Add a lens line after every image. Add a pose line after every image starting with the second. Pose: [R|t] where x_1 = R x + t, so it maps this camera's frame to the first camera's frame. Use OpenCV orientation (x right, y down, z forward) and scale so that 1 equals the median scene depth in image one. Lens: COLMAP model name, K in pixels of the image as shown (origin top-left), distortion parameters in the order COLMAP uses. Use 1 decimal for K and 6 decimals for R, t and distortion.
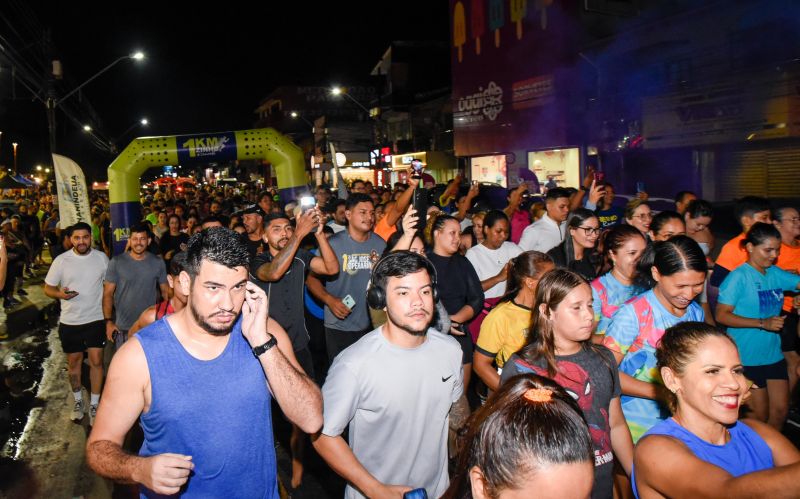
lens RADIAL K [[642.6, 0, 314.3], [0, 642.6, 203.9], [0, 0, 1]] dist [-0.113544, 0.009064]
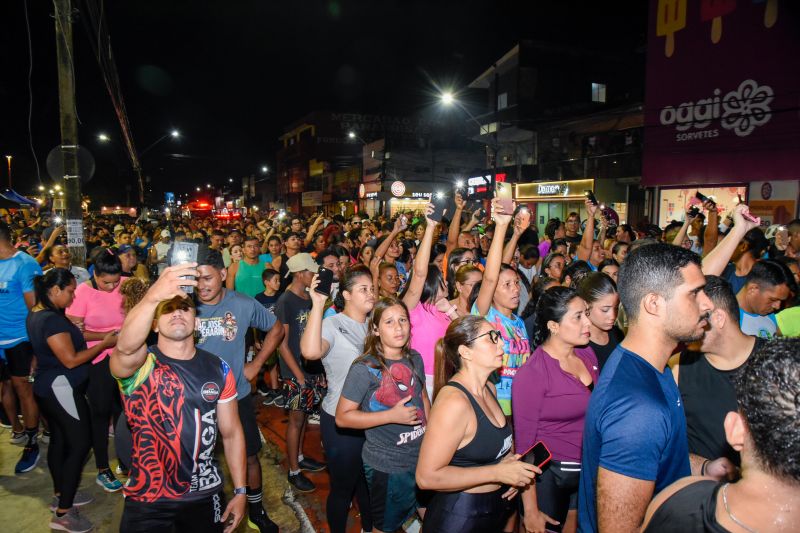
lens RADIAL K [[547.0, 0, 396.6], [0, 547.0, 285.3], [0, 0, 1]] dist [-0.115260, 0.067520]
pose [[0.984222, 0.013069, 0.176453, -0.140241], [-0.029734, 0.995303, 0.092131, -0.005849], [-0.174420, -0.095924, 0.979988, 0.333745]]
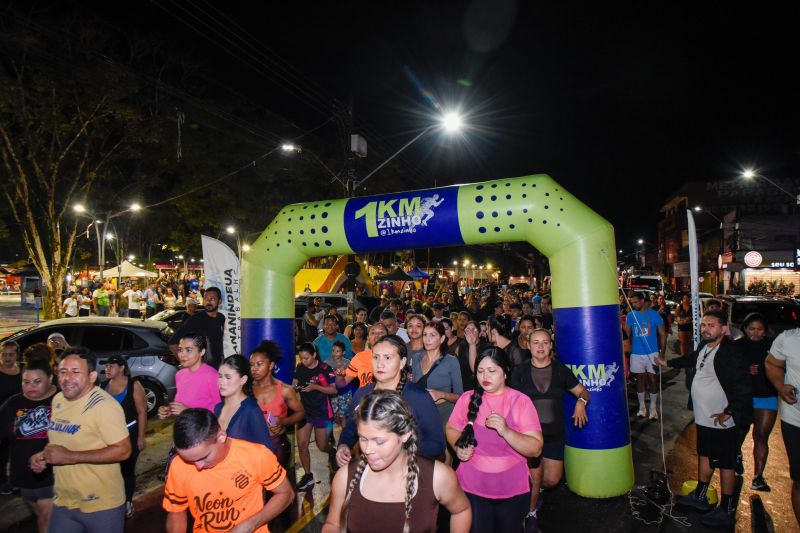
lens RADIAL K [[547.0, 0, 396.6], [0, 547.0, 285.3], [0, 0, 1]] dist [-0.115260, 0.067520]
pose [[0.845163, 0.034685, -0.533382, 0.016491], [-0.044747, 0.998981, -0.005940, -0.010573], [0.532633, 0.028887, 0.845853, 0.198164]]
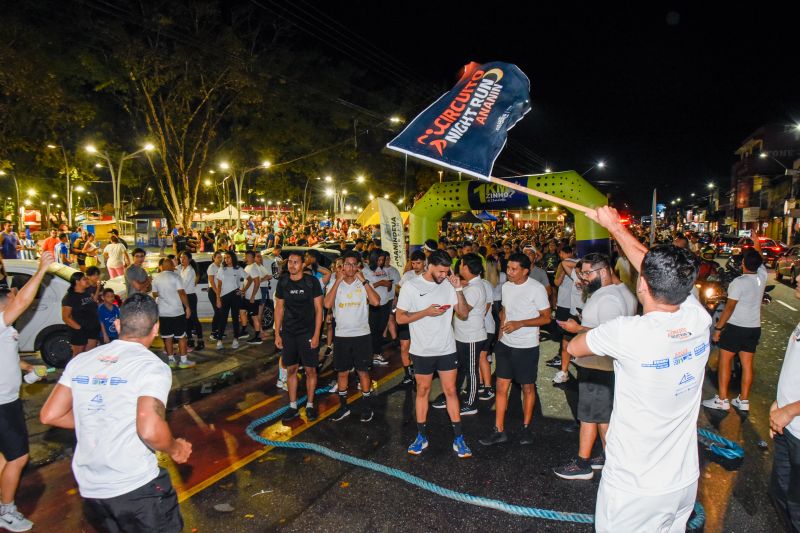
lens RADIAL K [[563.9, 0, 393.3], [0, 563.9, 286.1], [0, 0, 1]] dist [-0.118435, 0.070657]
pose [[0.779439, 0.104084, -0.617771, 0.074991], [-0.050086, 0.993298, 0.104161, -0.009002], [0.624473, -0.050246, 0.779429, 0.072721]]
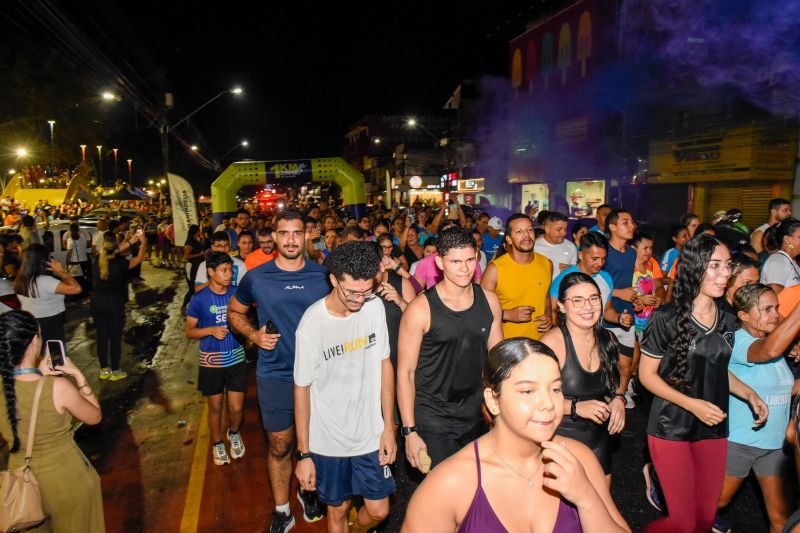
lens RADIAL K [[575.4, 0, 413.0], [0, 575.4, 284.9], [0, 0, 1]] dist [-0.122035, 0.066924]
pose [[0.999250, 0.028572, 0.026151, 0.017715], [-0.031283, 0.993451, 0.109891, 0.001588], [-0.022840, -0.110626, 0.993600, -0.051056]]
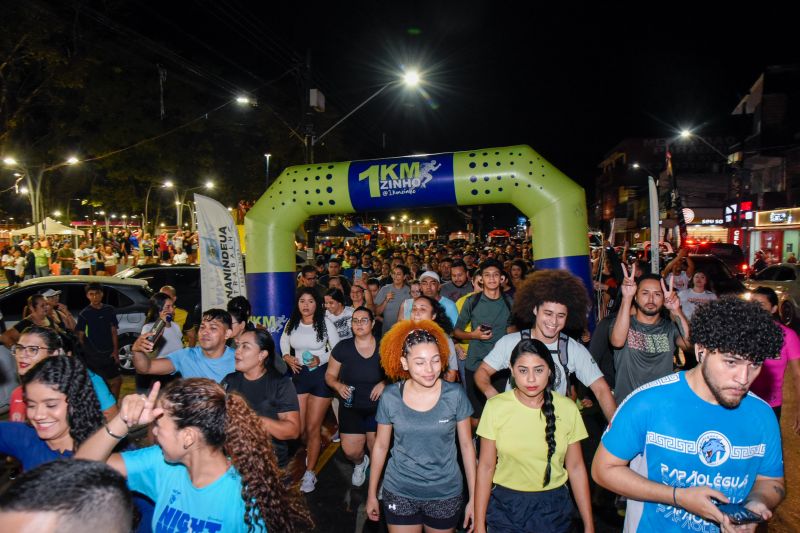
lens RADIAL K [[569.8, 0, 396.5], [0, 569.8, 285.4], [0, 0, 1]] dist [-0.113859, 0.069873]
pose [[0.903547, 0.064166, -0.423658, 0.010860], [-0.039898, 0.997027, 0.065916, -0.009544], [0.426628, -0.042655, 0.903421, 0.170103]]
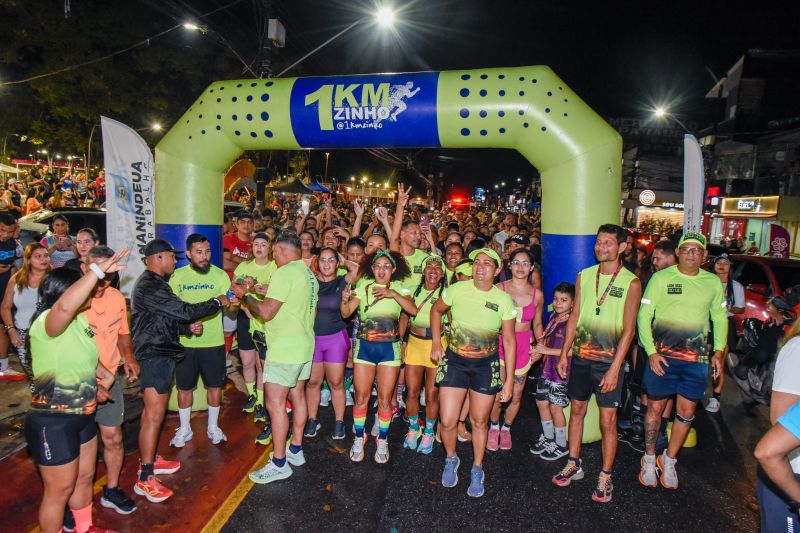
lens RADIAL K [[563.9, 0, 393.3], [0, 563.9, 286.1], [0, 0, 1]] dist [-0.118435, 0.070657]
pose [[0.926037, 0.145901, -0.348091, -0.006604], [-0.107789, 0.986085, 0.126558, -0.007685], [0.361713, -0.079677, 0.928879, 0.205715]]
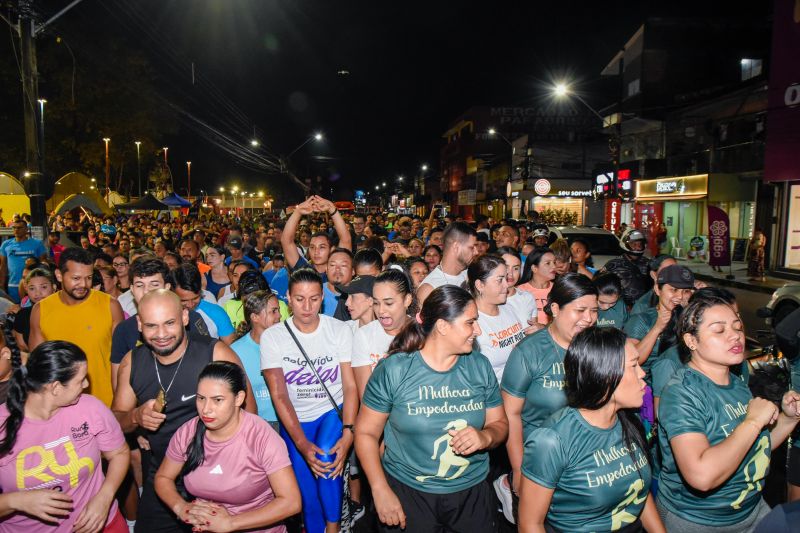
lens RADIAL K [[579.5, 0, 388.7], [0, 579.5, 285.5], [0, 0, 1]] dist [-0.121965, 0.075433]
pose [[0.984211, 0.052355, -0.169079, -0.038194], [-0.035879, 0.994433, 0.099072, -0.010571], [0.173325, -0.091441, 0.980611, 0.306277]]
